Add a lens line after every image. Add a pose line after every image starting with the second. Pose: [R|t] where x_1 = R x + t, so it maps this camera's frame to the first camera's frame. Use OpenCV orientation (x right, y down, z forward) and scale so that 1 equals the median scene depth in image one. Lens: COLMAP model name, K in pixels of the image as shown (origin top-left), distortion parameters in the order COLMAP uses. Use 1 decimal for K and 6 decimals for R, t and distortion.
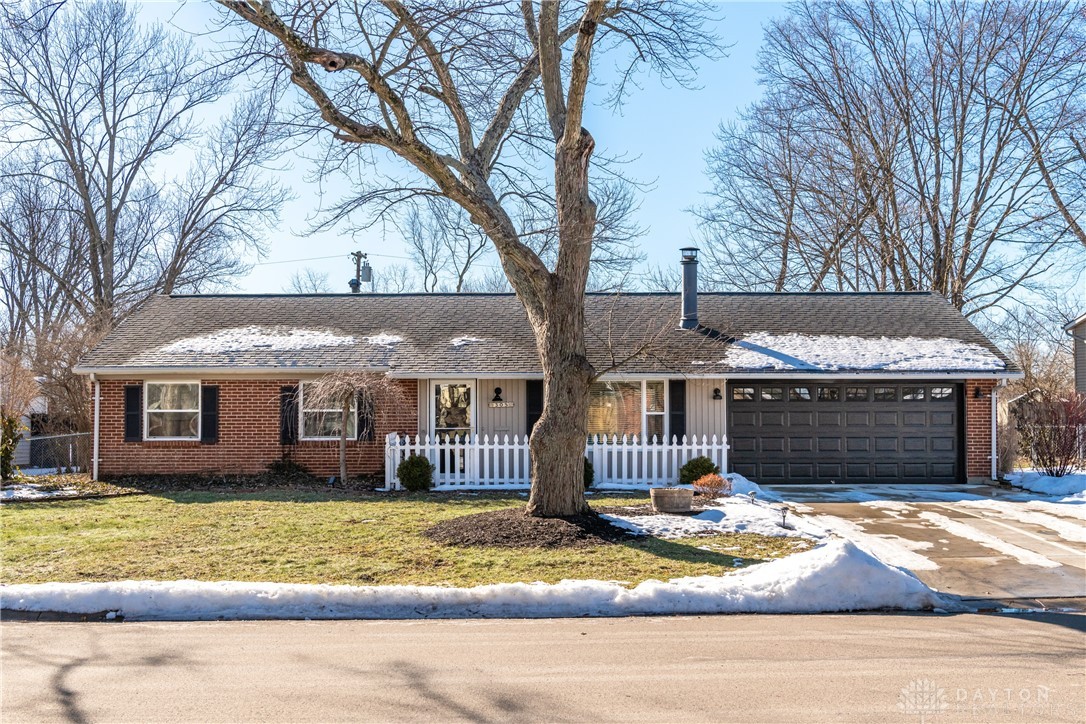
lens RADIAL K [[1218.7, 0, 543.0], [0, 1218.7, 362.0], [0, 0, 1]] dist [-0.052320, 0.014387]
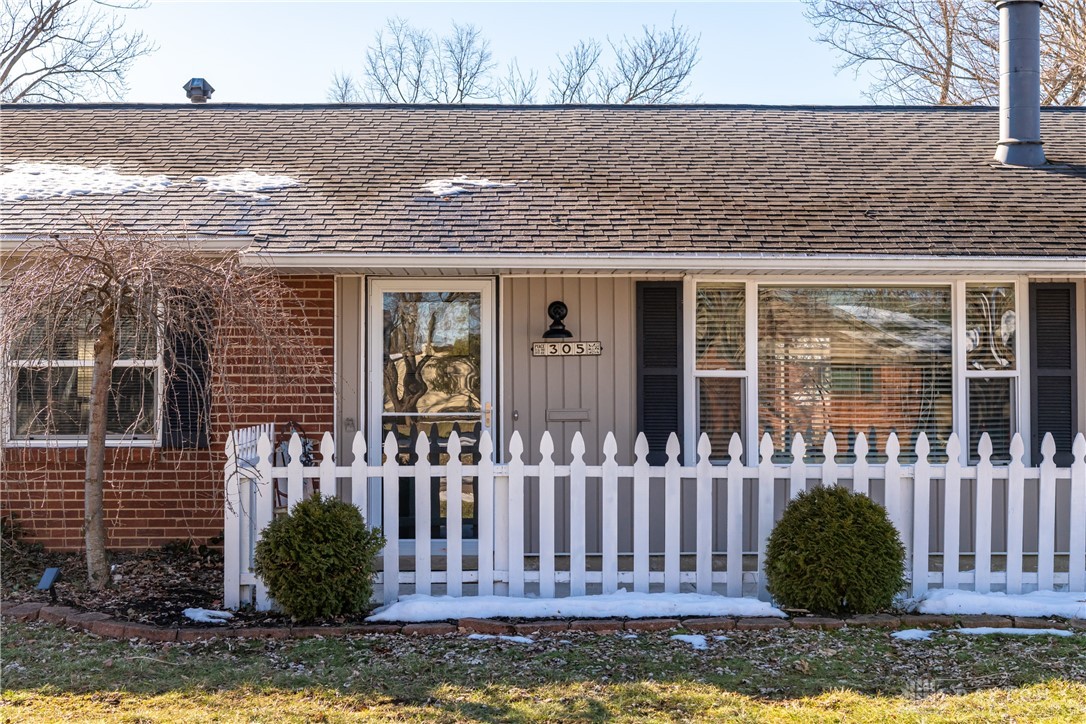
lens RADIAL K [[1587.9, 0, 543.0], [0, 1587.9, 362.0], [0, 0, 1]] dist [-0.093309, 0.000456]
pose [[0.999856, 0.003365, 0.016611, -0.049776], [-0.003597, 0.999896, 0.013938, 0.032791], [-0.016563, -0.013995, 0.999765, 0.541348]]
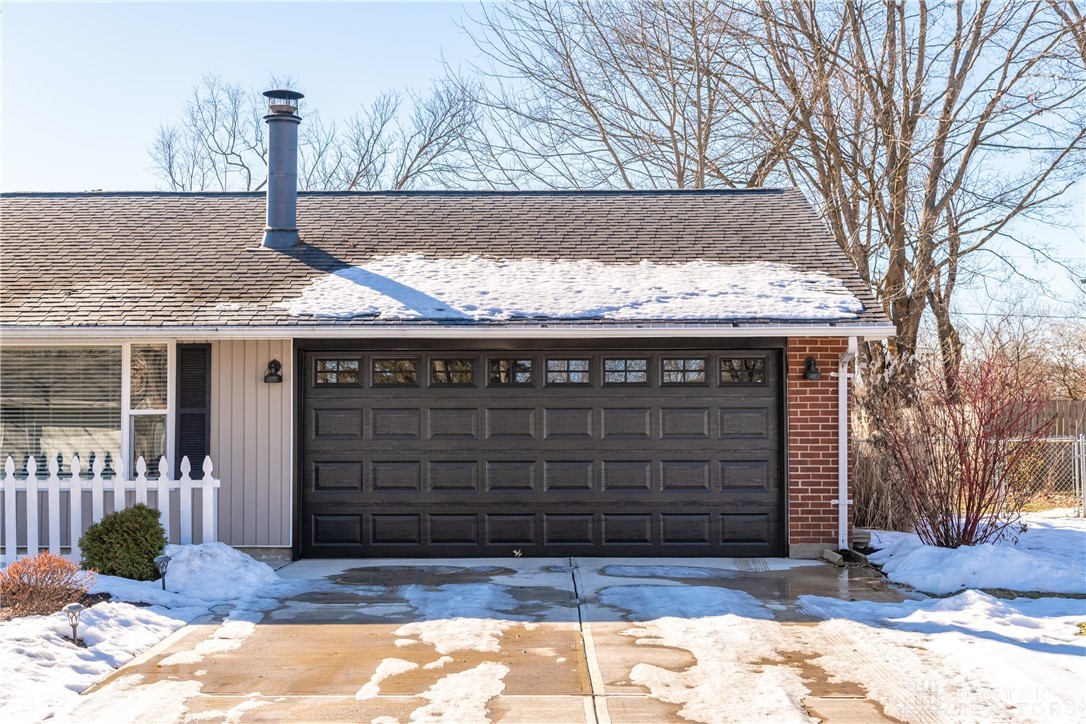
lens RADIAL K [[1540.3, 0, 543.0], [0, 1540.3, 362.0], [0, 0, 1]] dist [0.160672, -0.951891]
pose [[0.999541, -0.001725, 0.030242, 0.232498], [0.001738, 0.999998, -0.000393, 0.022907], [-0.030242, 0.000445, 0.999543, 0.383539]]
